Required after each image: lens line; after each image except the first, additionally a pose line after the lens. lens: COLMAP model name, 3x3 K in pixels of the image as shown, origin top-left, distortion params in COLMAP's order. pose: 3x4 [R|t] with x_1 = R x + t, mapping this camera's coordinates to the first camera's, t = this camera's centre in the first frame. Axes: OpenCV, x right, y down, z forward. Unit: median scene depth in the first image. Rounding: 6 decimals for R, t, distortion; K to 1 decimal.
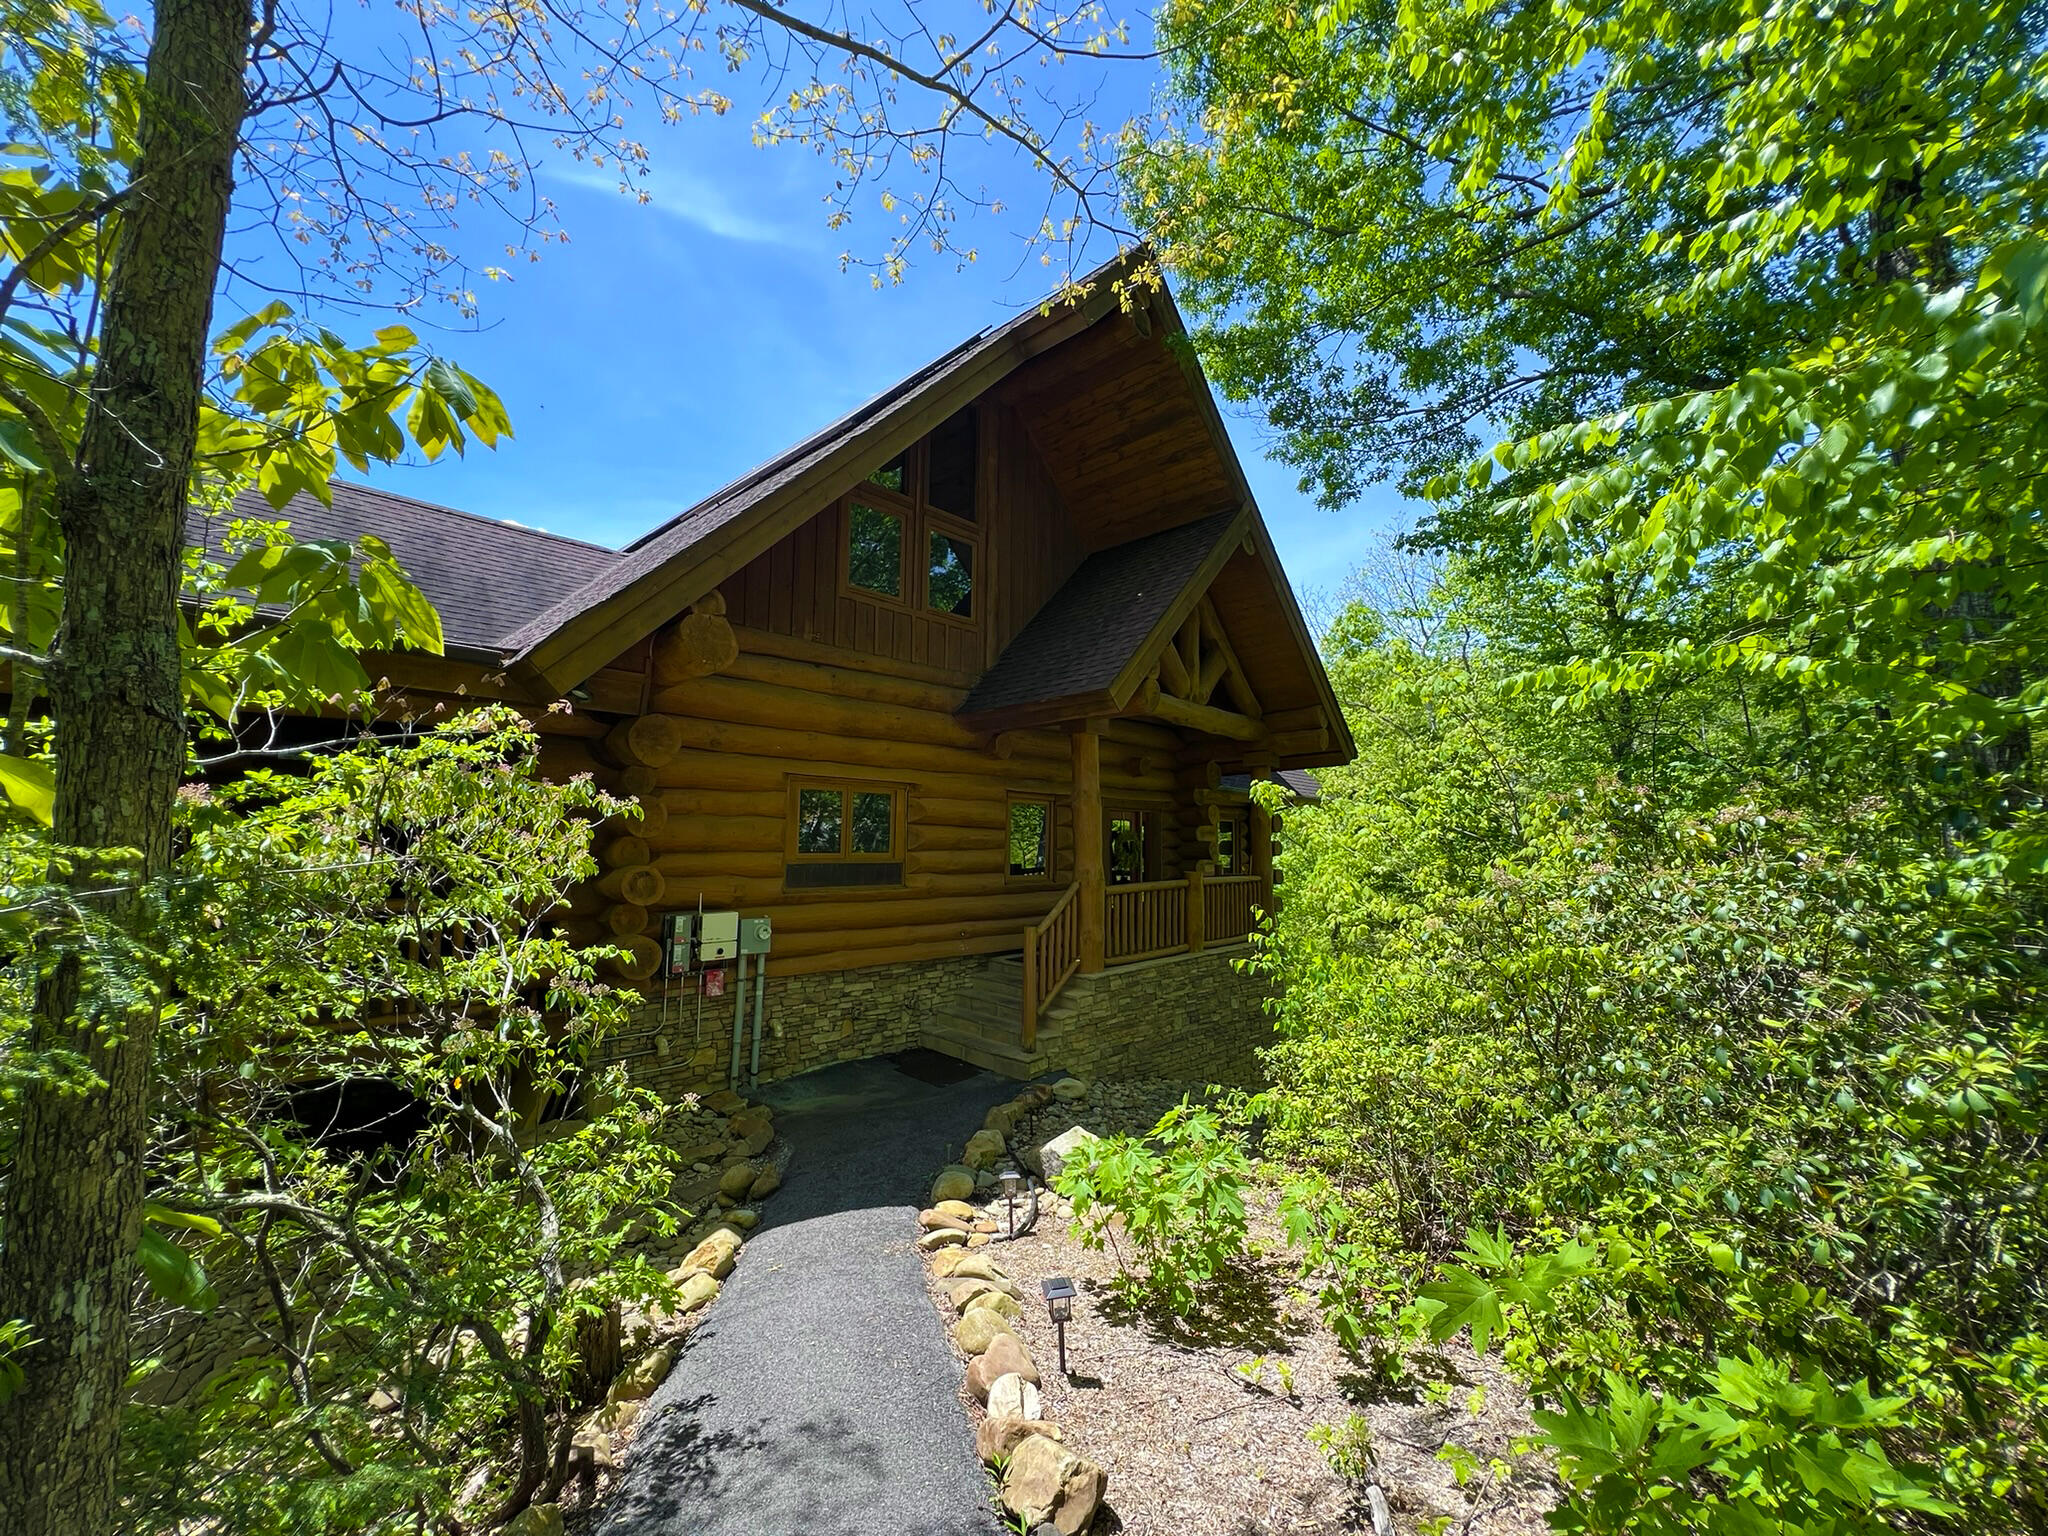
lens RADIAL K [[820.8, 0, 1020.3], [0, 820.8, 776.5], [0, 0, 1]] dist [-0.004471, 0.000775]
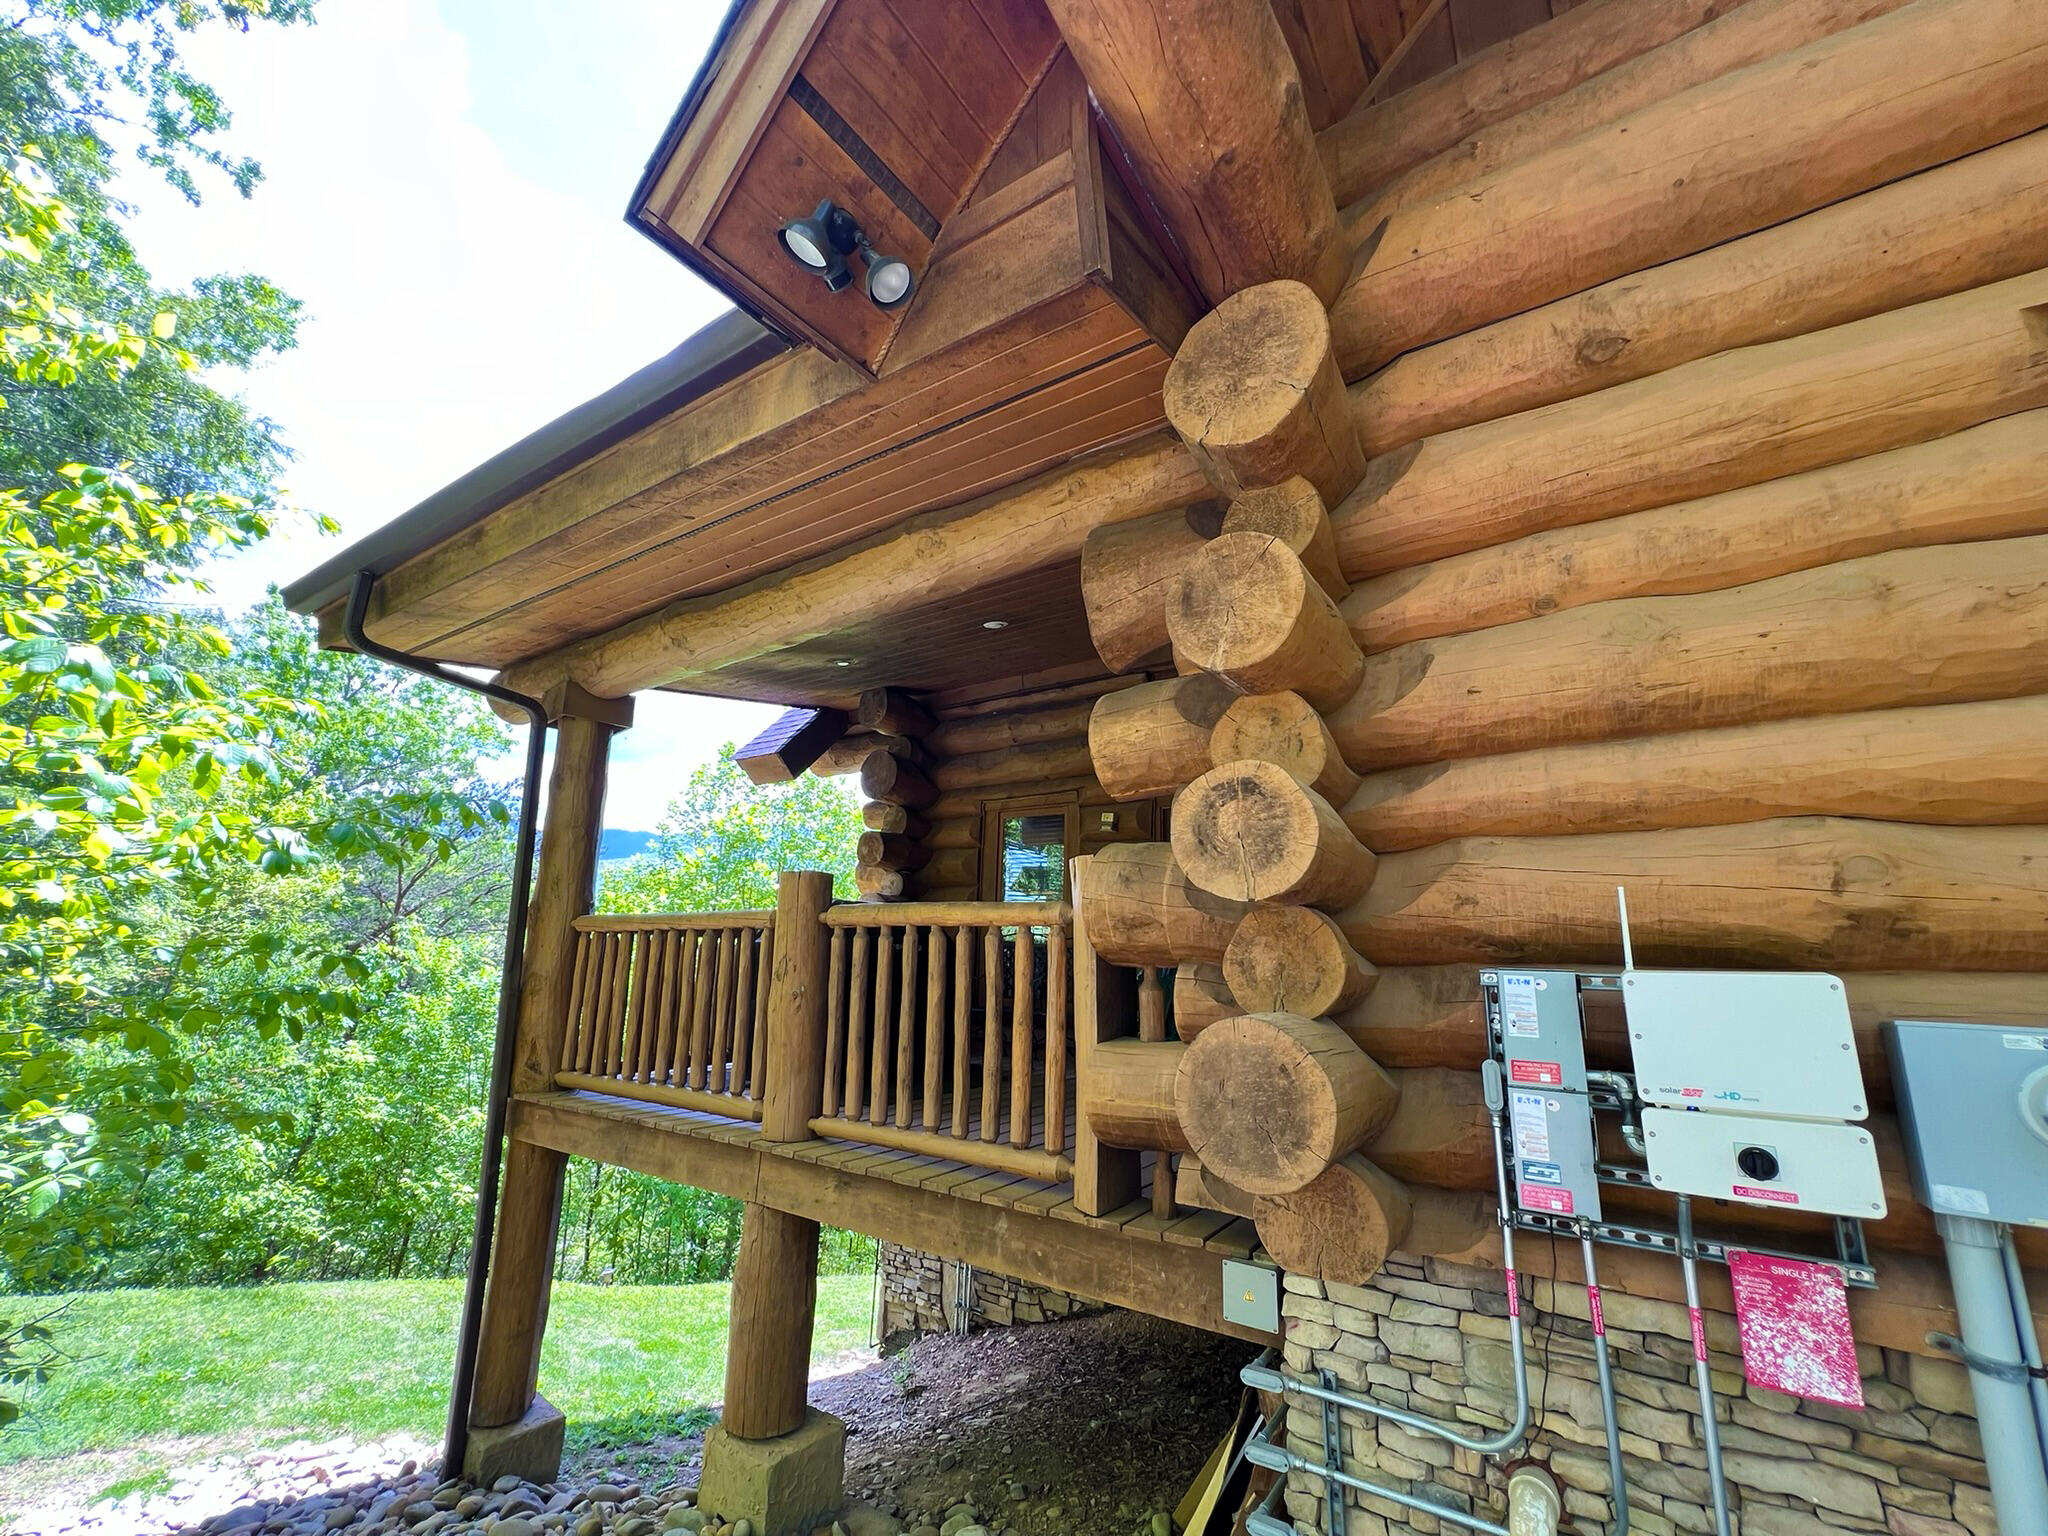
lens RADIAL K [[820.8, 0, 1028.3], [0, 820.8, 773.3], [0, 0, 1]] dist [-0.004471, 0.000775]
pose [[0.191369, -0.222013, -0.956080, -0.146410], [0.061050, 0.974889, -0.214161, 0.121305], [0.979618, -0.017385, 0.200117, 0.631939]]
